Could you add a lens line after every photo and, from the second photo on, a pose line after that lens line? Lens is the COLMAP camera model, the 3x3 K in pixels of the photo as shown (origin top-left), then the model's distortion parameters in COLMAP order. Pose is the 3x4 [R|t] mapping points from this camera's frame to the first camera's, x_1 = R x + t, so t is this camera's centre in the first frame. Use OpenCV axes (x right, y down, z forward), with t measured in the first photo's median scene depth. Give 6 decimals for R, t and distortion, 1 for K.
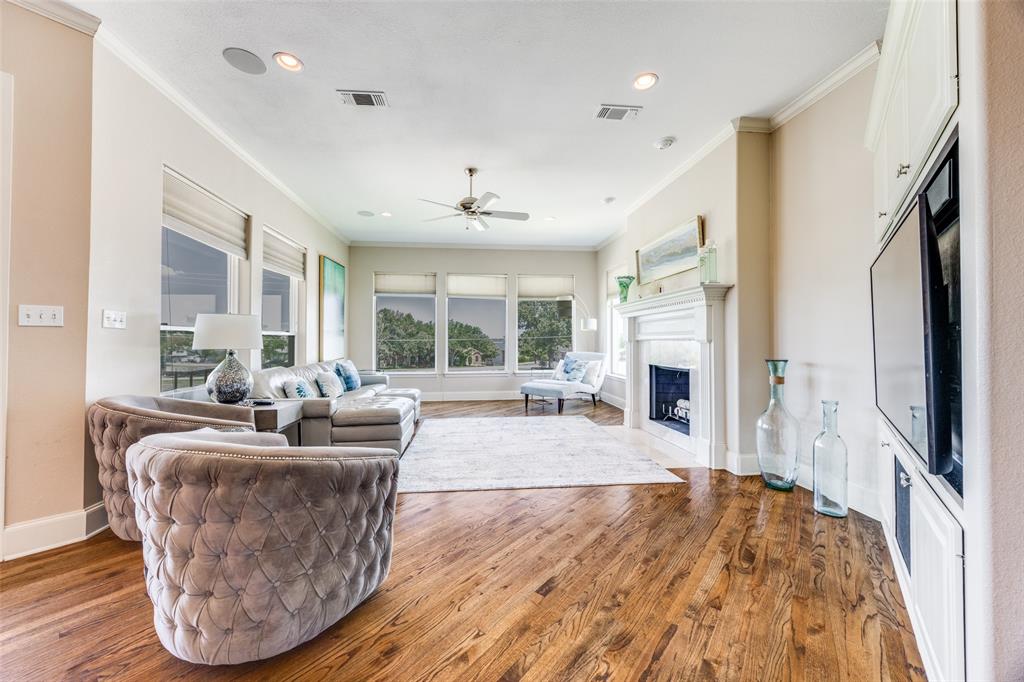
lens RADIAL K [[390.7, 0, 515.0], [0, 390.7, 340.0], [0, 0, 1]] dist [0.000433, 0.000180]
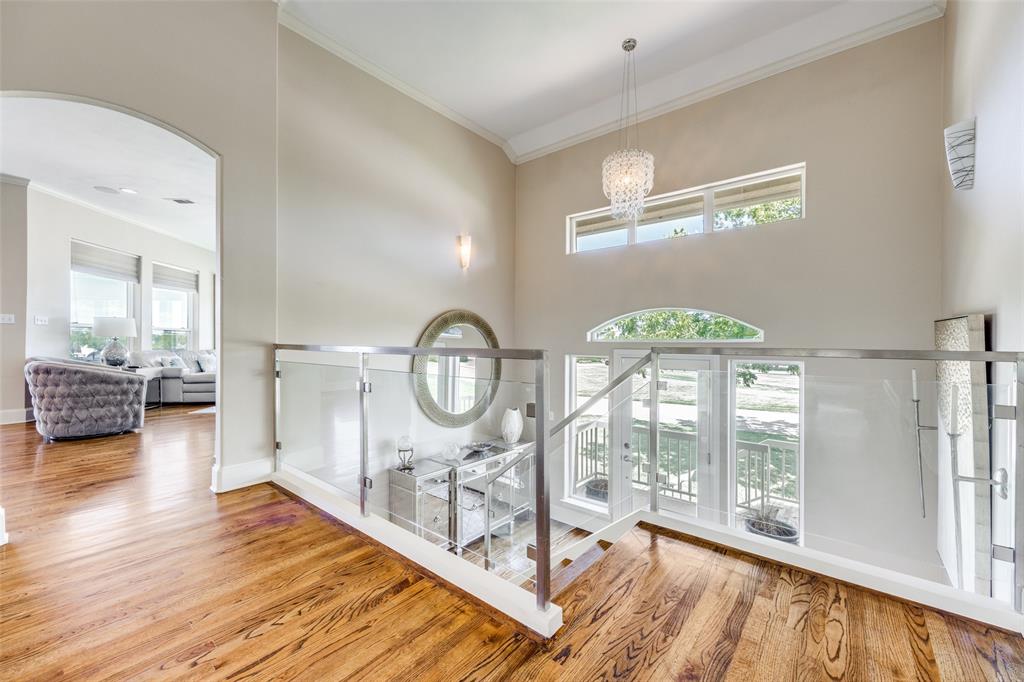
lens RADIAL K [[401.0, 0, 514.9], [0, 401.0, 343.8], [0, 0, 1]] dist [0.001079, 0.000144]
pose [[0.999918, 0.002114, -0.012613, 1.602089], [-0.002013, 0.999966, 0.007998, 0.051324], [0.012630, -0.007972, 0.999888, -1.160486]]
